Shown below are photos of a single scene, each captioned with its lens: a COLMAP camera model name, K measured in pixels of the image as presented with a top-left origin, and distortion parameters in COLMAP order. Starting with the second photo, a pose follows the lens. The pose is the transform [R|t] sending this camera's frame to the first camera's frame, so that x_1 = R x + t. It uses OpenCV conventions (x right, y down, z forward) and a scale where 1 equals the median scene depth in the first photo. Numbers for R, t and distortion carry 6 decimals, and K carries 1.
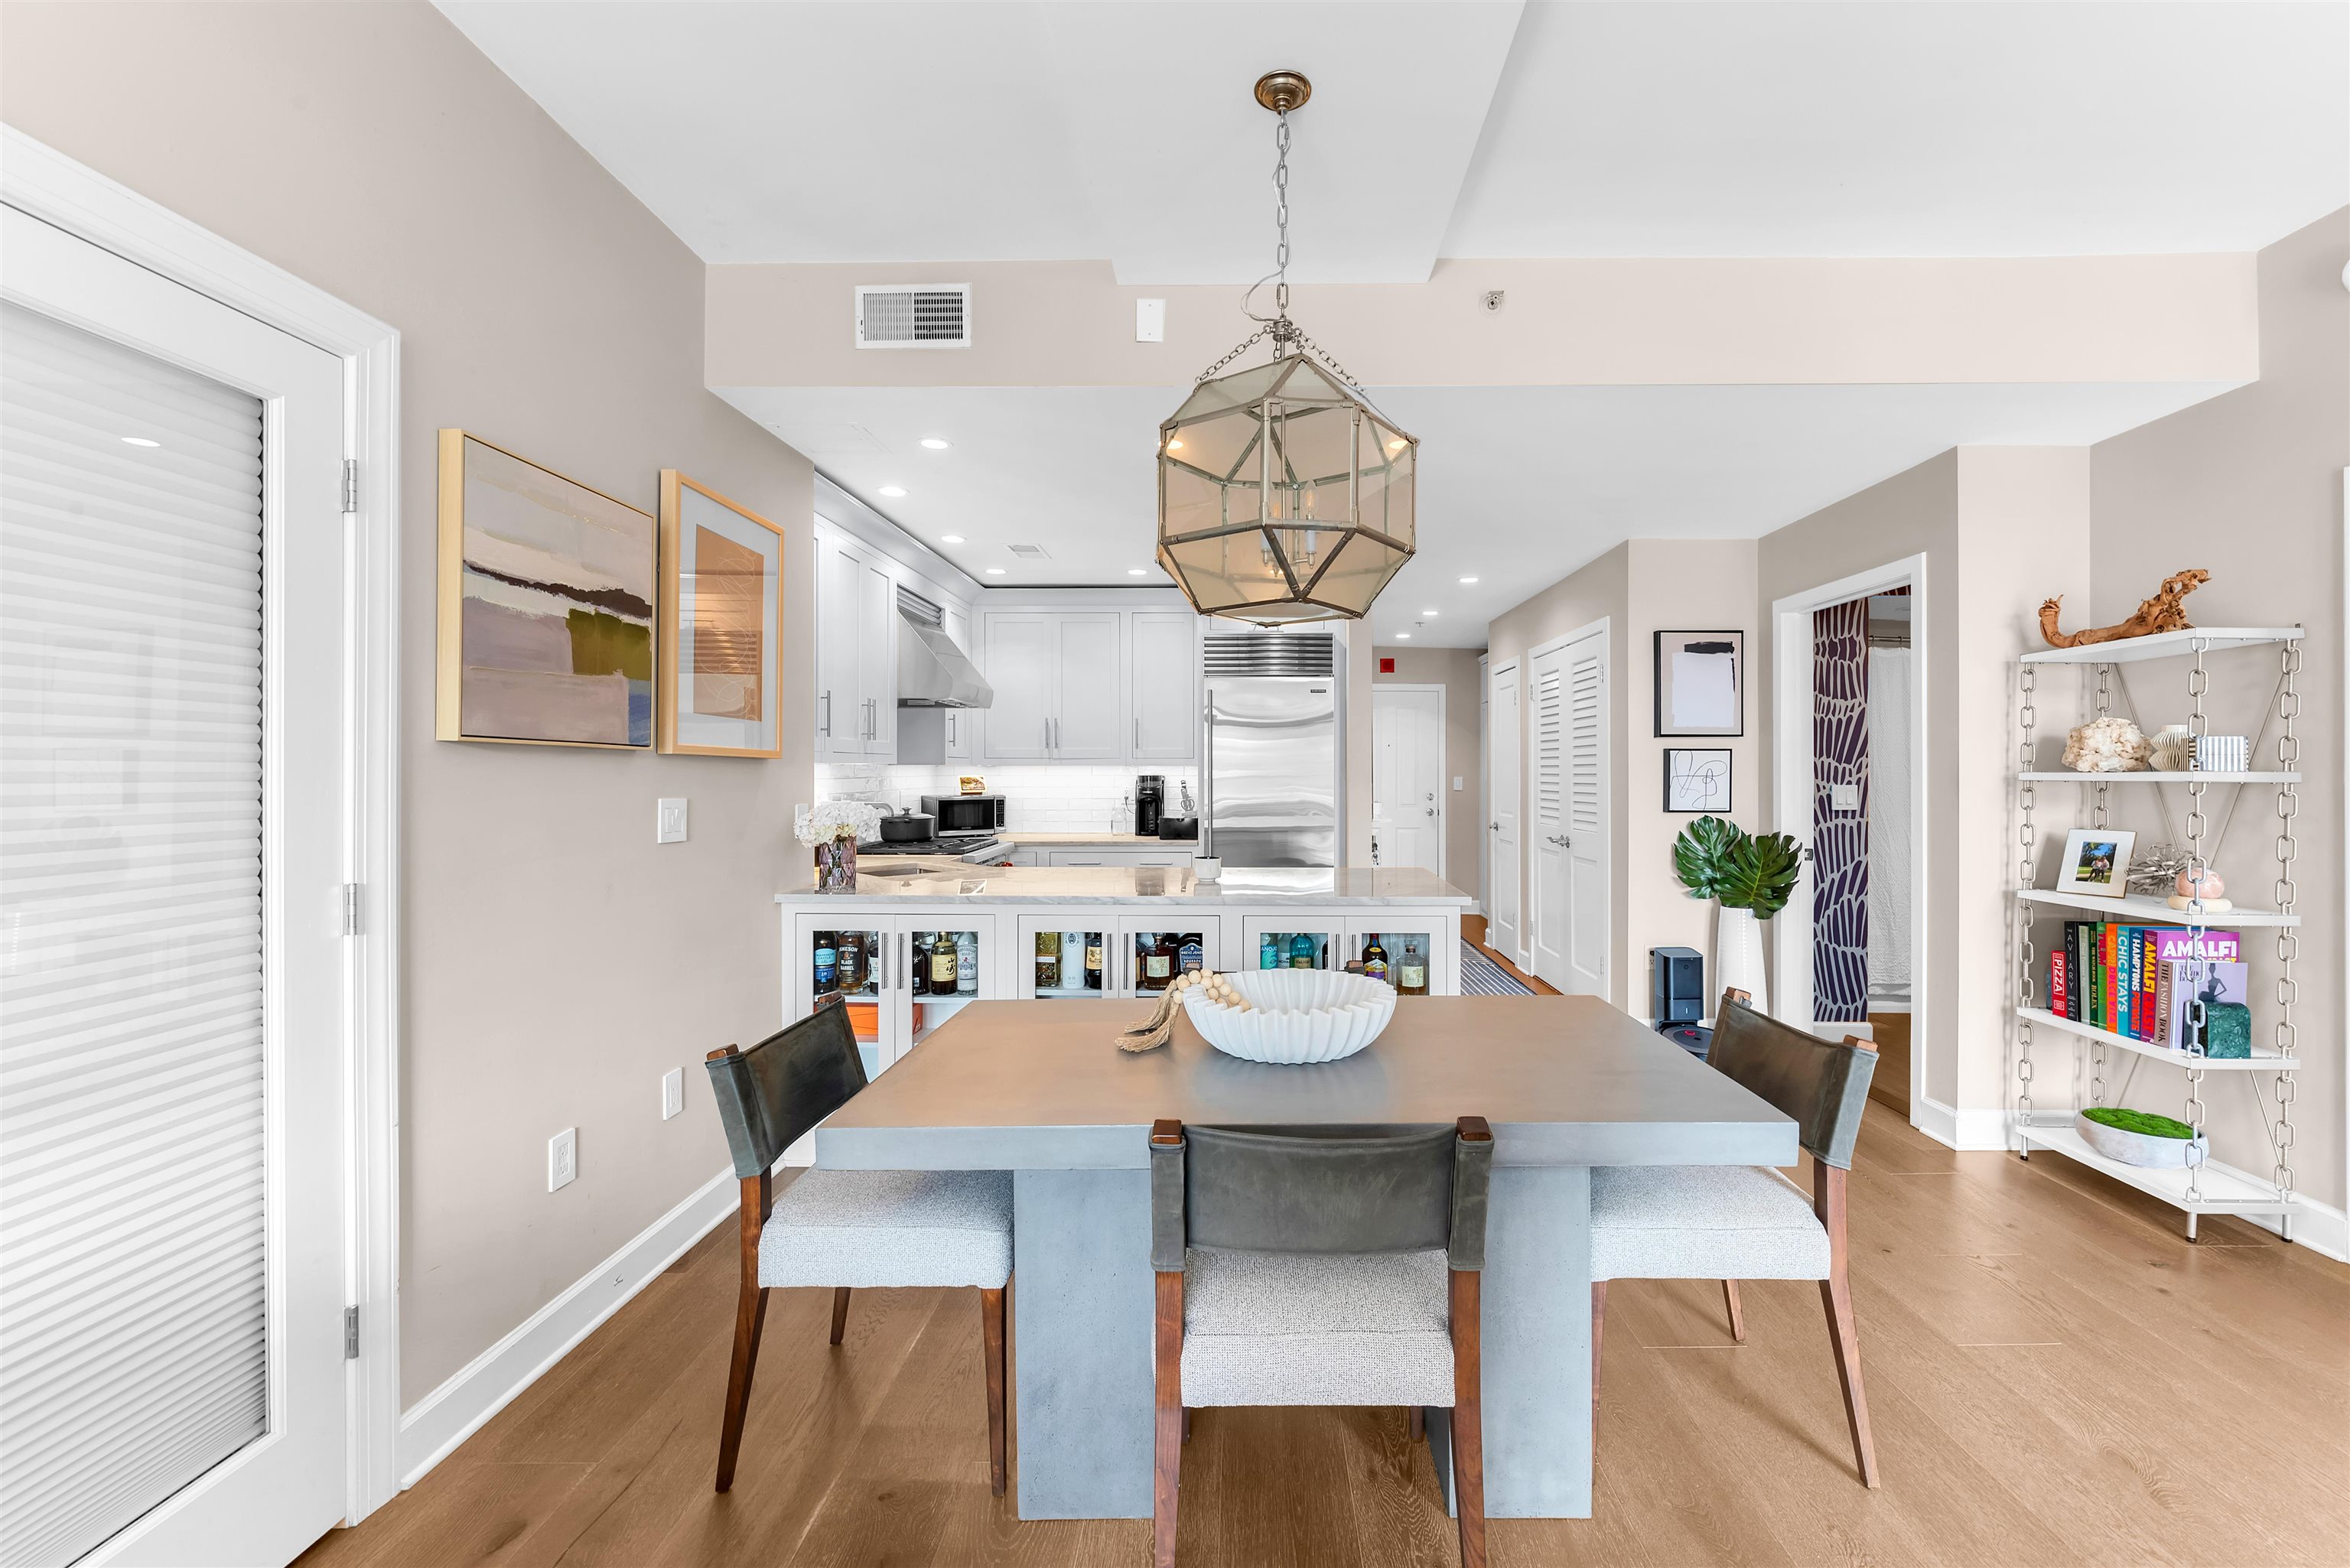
lens RADIAL K [[991.4, 0, 1212.2], [0, 991.4, 770.9], [0, 0, 1]] dist [-0.000103, 0.000018]
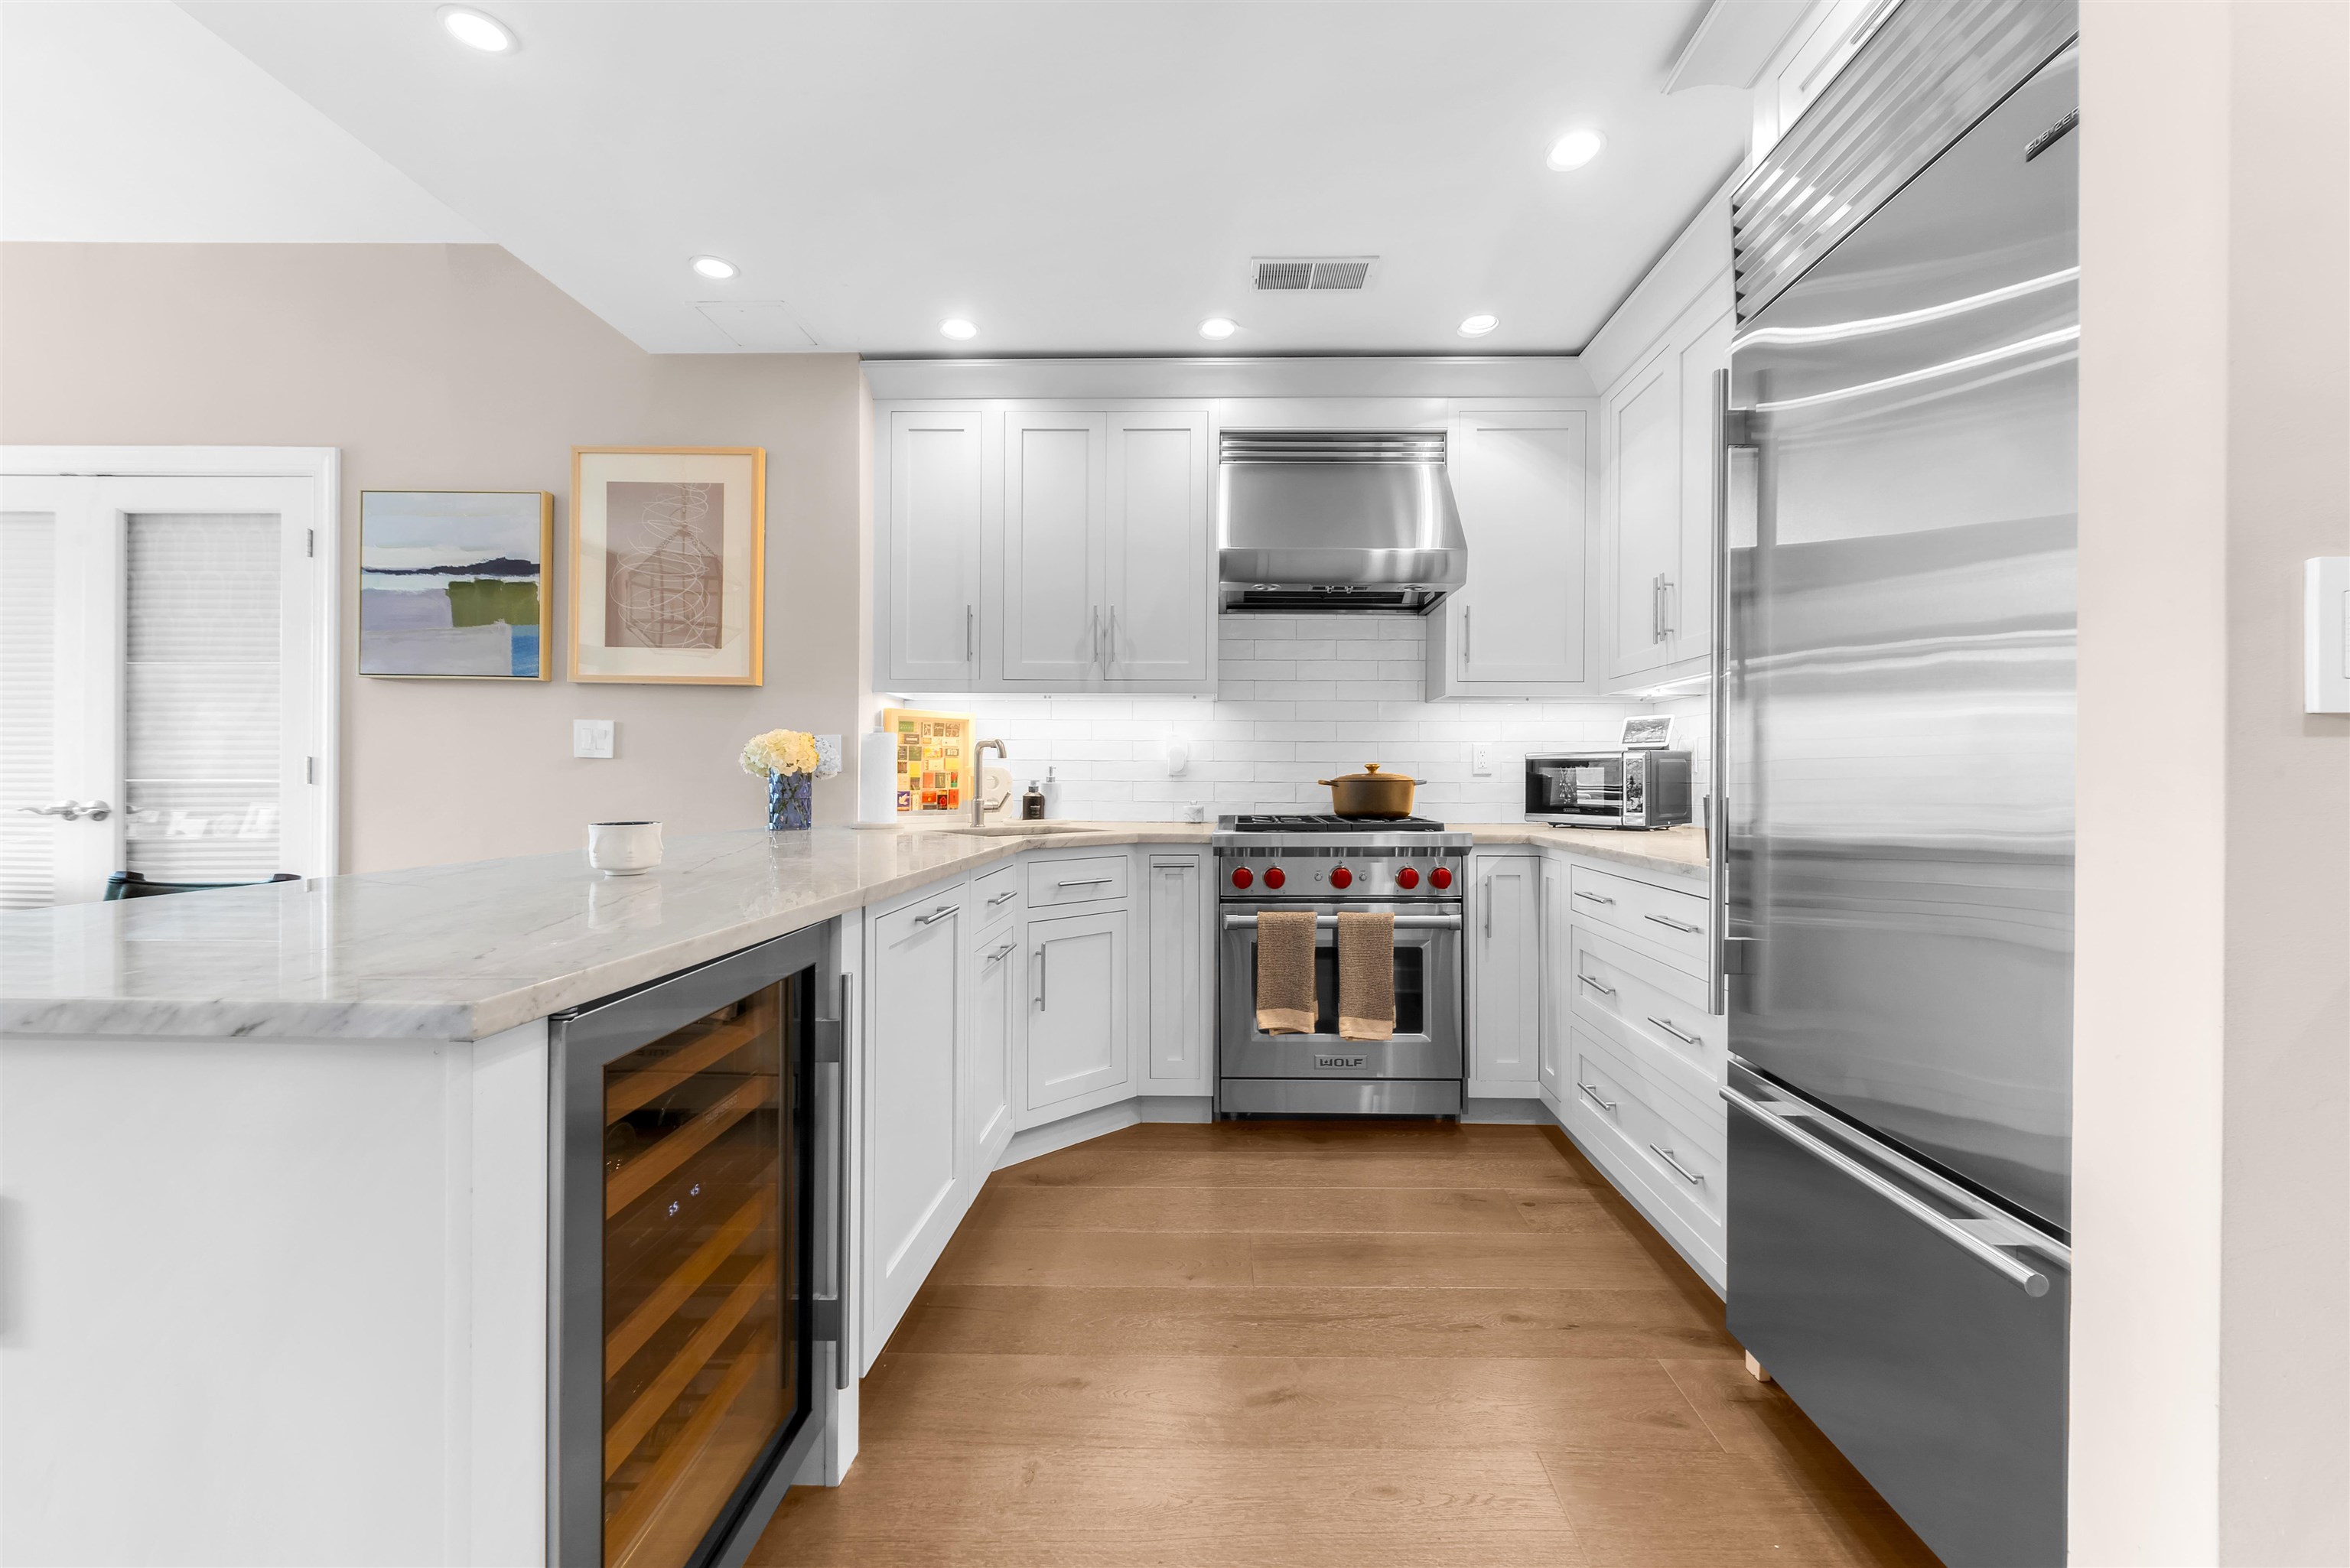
lens RADIAL K [[991.4, 0, 1178.6], [0, 991.4, 778.3], [0, 0, 1]] dist [-0.000103, 0.000018]
pose [[0.023160, -0.002434, -0.999729, 0.761397], [-0.002252, 0.999994, -0.002487, 0.113853], [0.999729, 0.002309, 0.023154, 1.935410]]
